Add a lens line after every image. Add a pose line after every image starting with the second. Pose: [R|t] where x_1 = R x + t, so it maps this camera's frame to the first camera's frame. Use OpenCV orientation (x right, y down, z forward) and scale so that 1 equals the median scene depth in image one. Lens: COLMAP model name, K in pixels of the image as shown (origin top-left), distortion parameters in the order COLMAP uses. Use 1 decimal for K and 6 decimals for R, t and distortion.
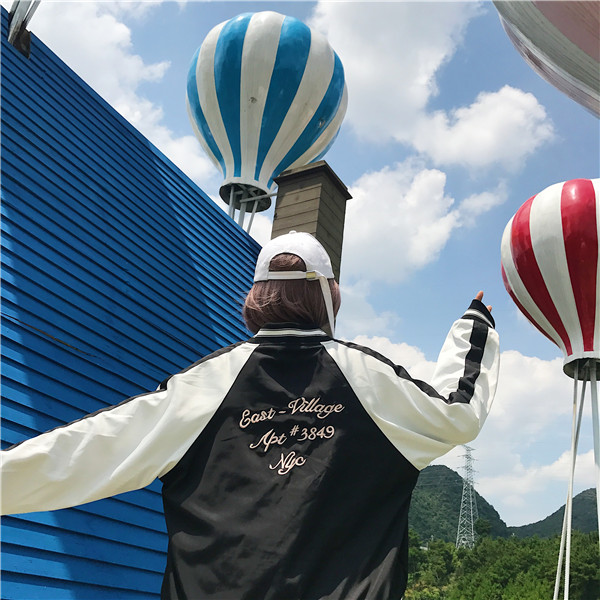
lens RADIAL K [[666.2, 0, 300.0], [0, 666.2, 300.0], [0, 0, 1]] dist [0.015039, 0.039037]
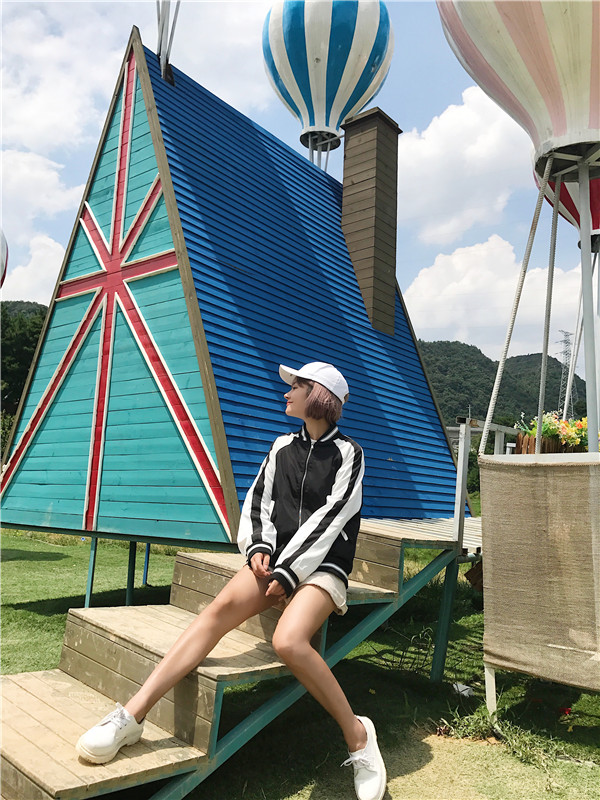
lens RADIAL K [[666.2, 0, 300.0], [0, 666.2, 400.0], [0, 0, 1]] dist [0.016212, 0.004600]
pose [[0.984929, -0.090506, -0.147390, 0.025211], [0.128117, 0.954250, 0.270171, -0.030175], [0.116195, -0.284982, 0.951464, -0.389281]]
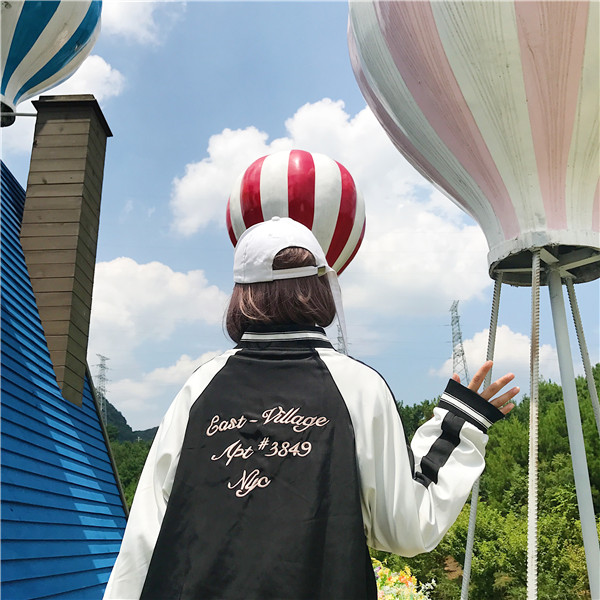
lens RADIAL K [[666.2, 0, 300.0], [0, 666.2, 300.0], [0, 0, 1]] dist [0.015039, 0.039037]
pose [[0.863395, 0.055373, 0.501480, -0.159748], [-0.120775, 0.987744, 0.098872, -0.041091], [-0.489859, -0.145932, 0.859501, -0.035063]]
